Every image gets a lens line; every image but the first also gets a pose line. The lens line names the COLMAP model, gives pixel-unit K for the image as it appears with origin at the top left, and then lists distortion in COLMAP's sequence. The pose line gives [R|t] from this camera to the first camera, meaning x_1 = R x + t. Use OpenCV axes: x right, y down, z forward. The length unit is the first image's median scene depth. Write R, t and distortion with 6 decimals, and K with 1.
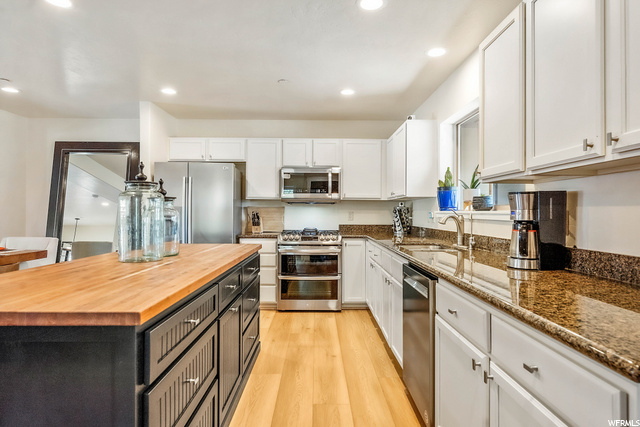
lens RADIAL K [[366.4, 0, 321.1], [0, 366.4, 212.5], [0, 0, 1]] dist [0.006396, -0.000696]
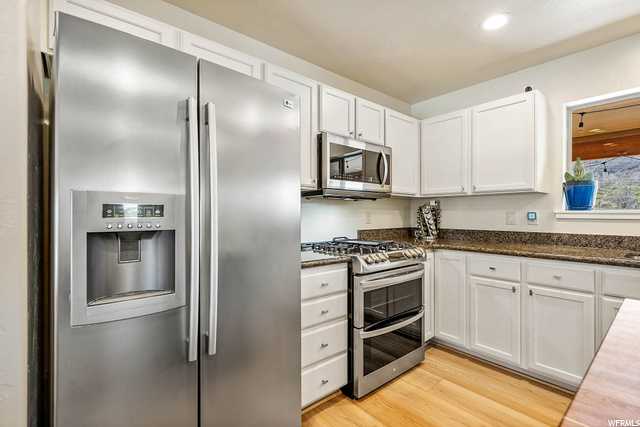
lens RADIAL K [[293.6, 0, 320.3], [0, 293.6, 213.9], [0, 0, 1]] dist [-0.000861, 0.000353]
pose [[0.773901, -0.005165, 0.633286, -0.426527], [0.003252, 0.999986, 0.004182, -0.001112], [-0.633299, -0.001177, 0.773907, 0.705649]]
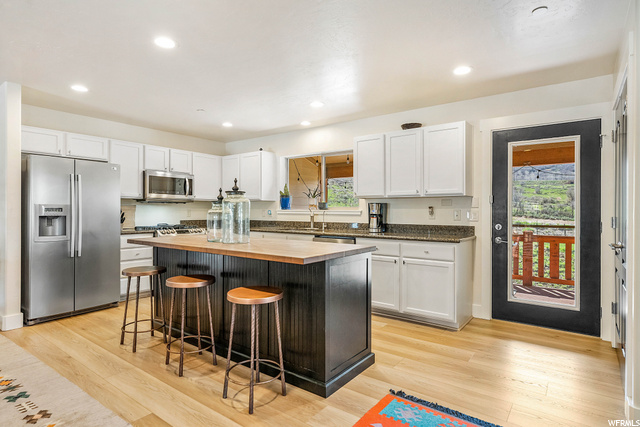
lens RADIAL K [[344.0, 0, 321.8], [0, 344.0, 210.5], [0, 0, 1]] dist [0.003790, -0.003921]
pose [[0.607062, -0.002004, 0.794652, -0.664810], [-0.000418, 0.999996, 0.002841, -0.003781], [-0.794654, -0.002057, 0.607059, -0.071919]]
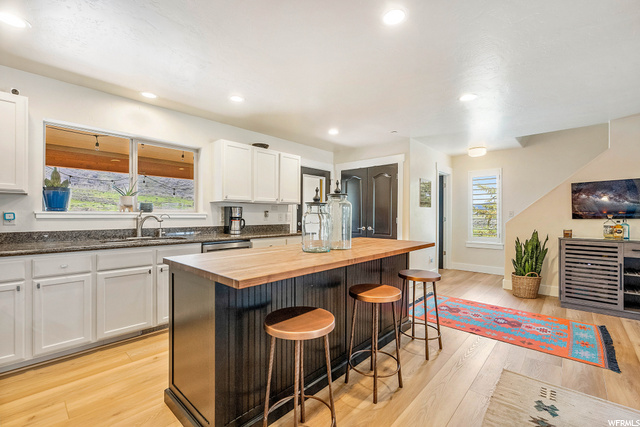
lens RADIAL K [[279.4, 0, 319.9], [0, 279.4, 215.7], [0, 0, 1]] dist [0.002172, 0.000484]
pose [[-0.724748, -0.010711, 0.688930, -0.565583], [-0.007440, 0.999943, 0.007719, -0.003273], [-0.688973, 0.000469, -0.724786, 0.868823]]
